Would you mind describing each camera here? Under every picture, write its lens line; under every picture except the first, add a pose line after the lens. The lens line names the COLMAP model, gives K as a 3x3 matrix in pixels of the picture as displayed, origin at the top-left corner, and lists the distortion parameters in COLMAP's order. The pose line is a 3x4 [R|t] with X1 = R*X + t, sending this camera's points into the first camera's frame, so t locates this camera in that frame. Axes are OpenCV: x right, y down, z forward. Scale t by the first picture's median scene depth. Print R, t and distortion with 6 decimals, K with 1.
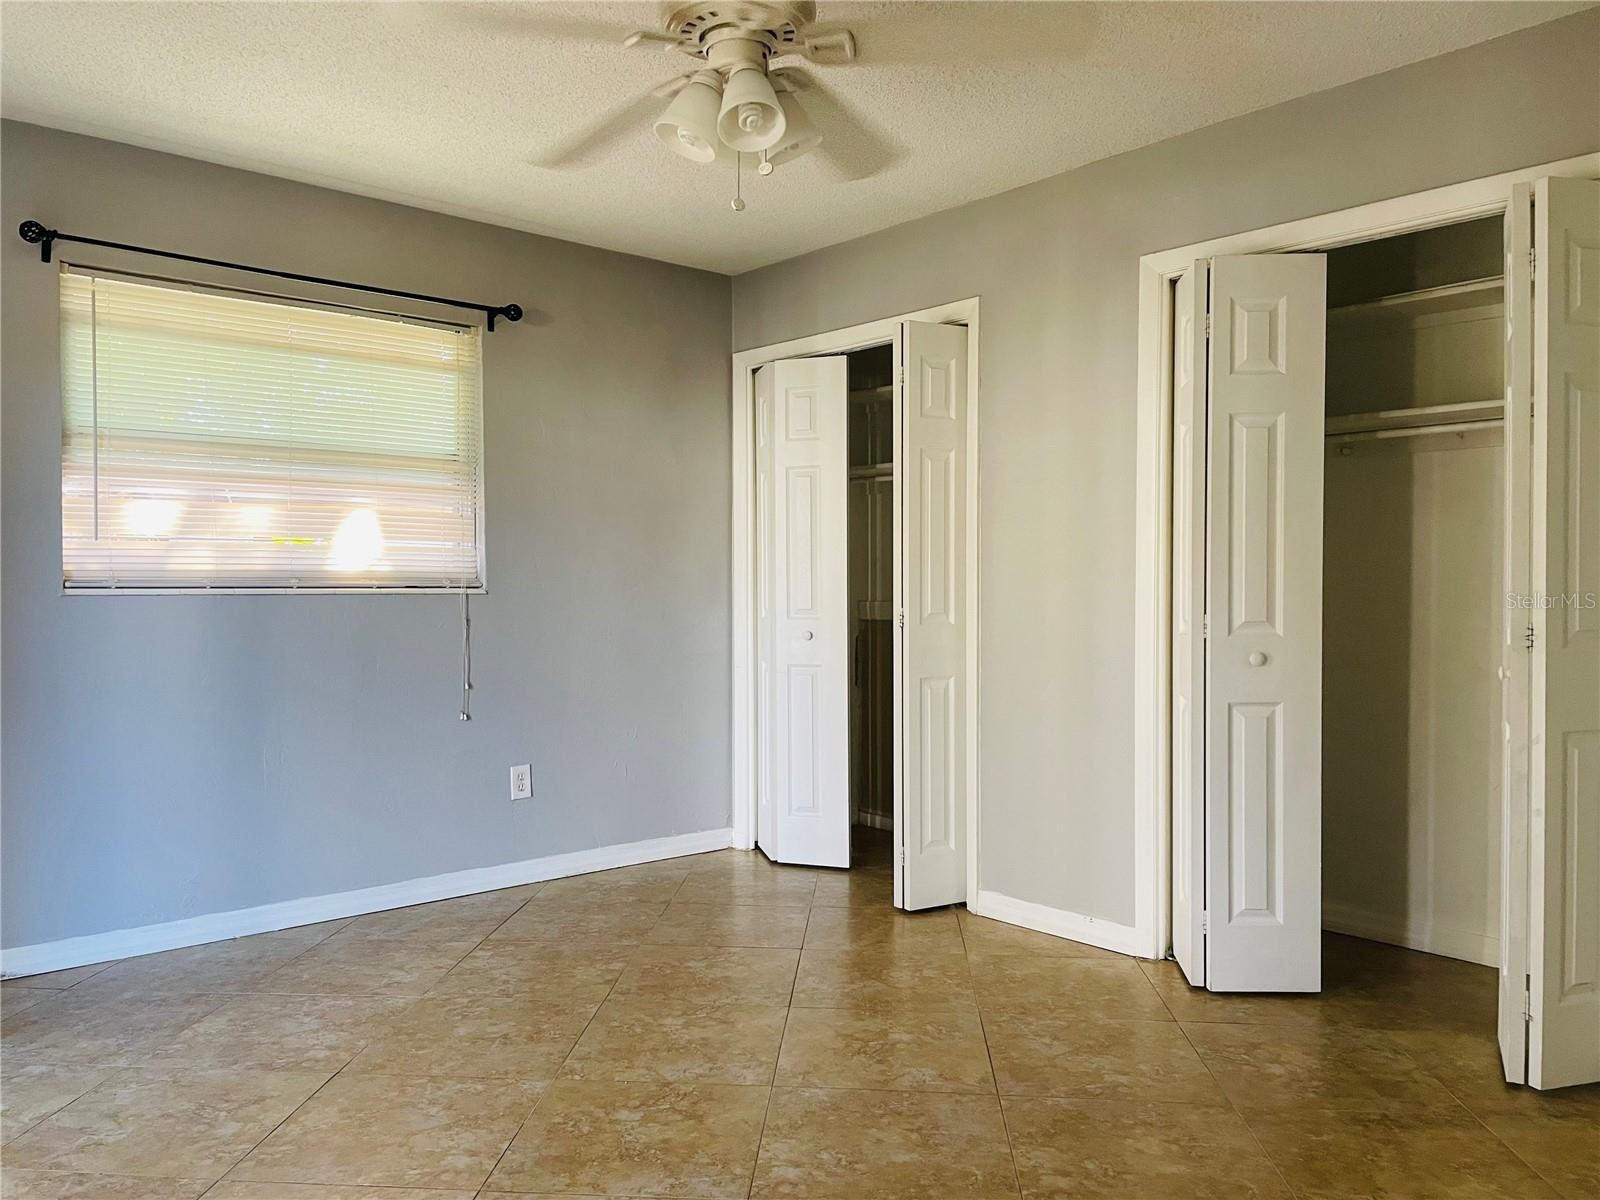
lens RADIAL K [[1215.4, 0, 792.0], [0, 1215.4, 600.0], [0, 0, 1]] dist [0.069976, -0.057669]
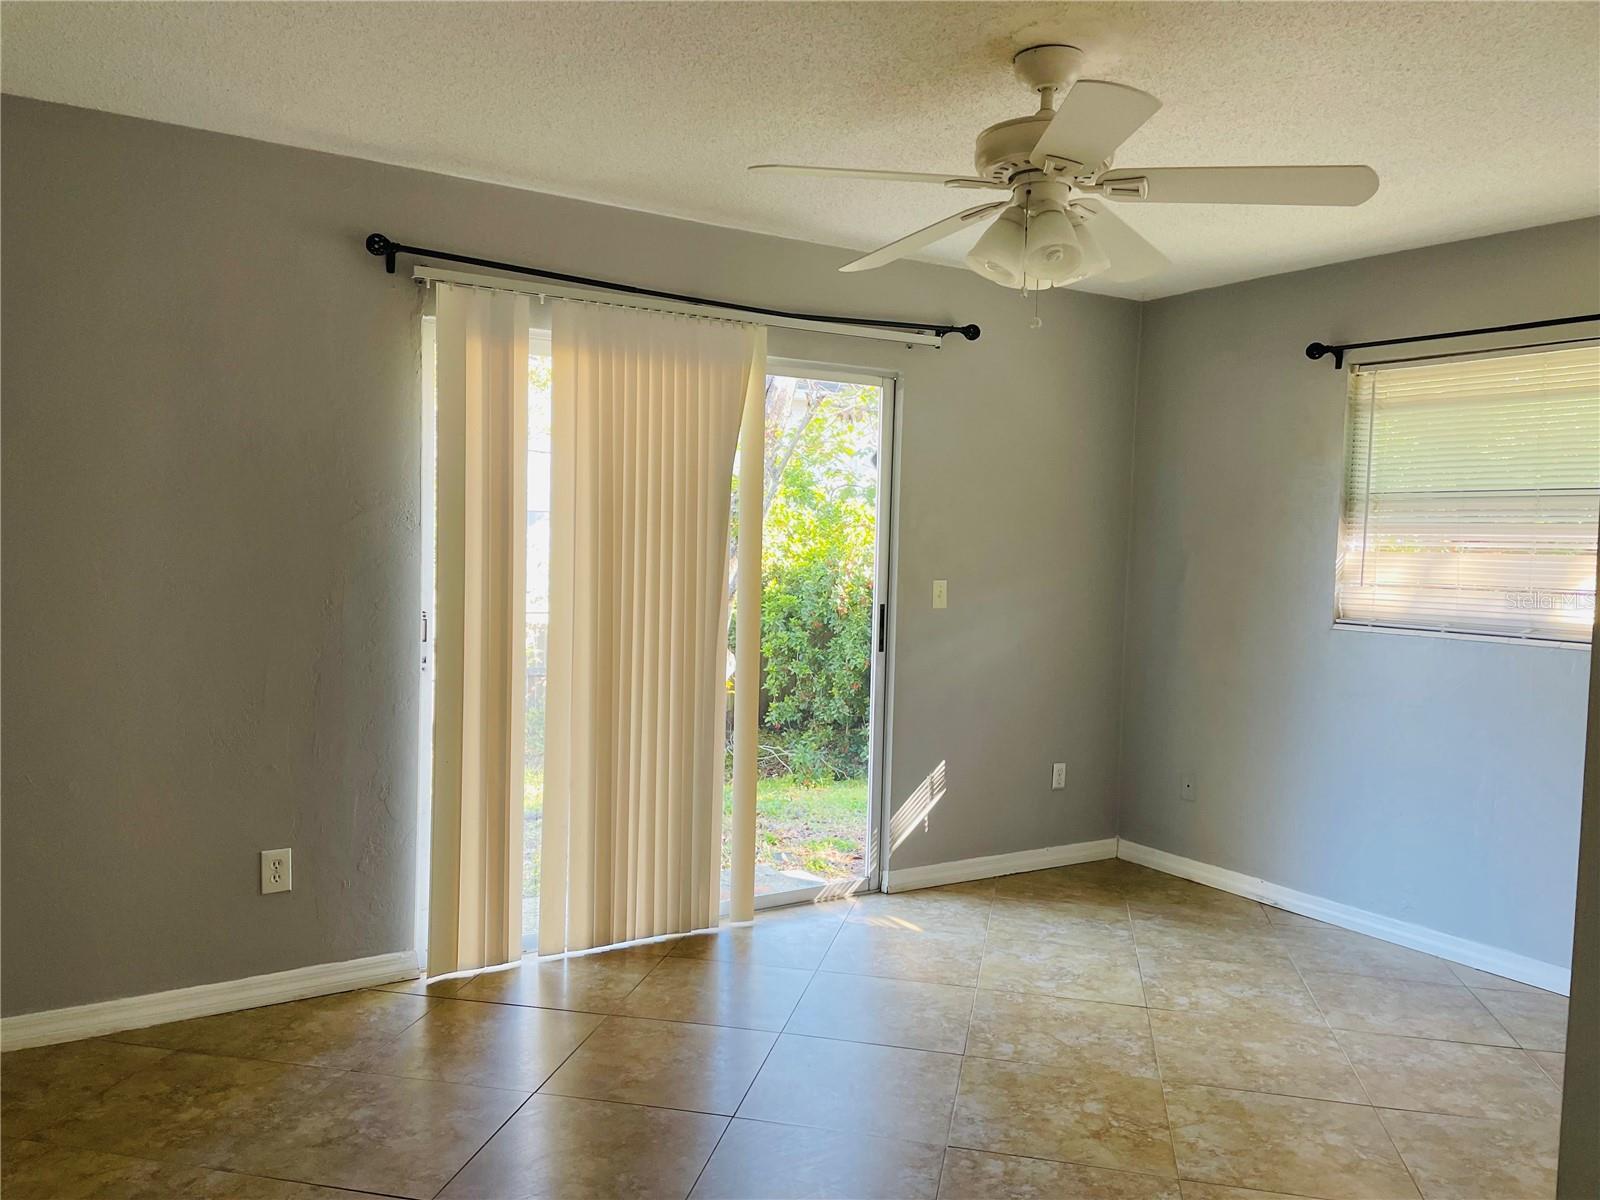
lens RADIAL K [[1215.4, 0, 789.2], [0, 1215.4, 599.7], [0, 0, 1]] dist [0.069976, -0.057669]
pose [[-0.141287, 0.040774, -0.989129, 0.849883], [-0.045989, 0.997802, 0.047701, -0.078506], [0.988900, 0.052228, -0.139101, 0.710981]]
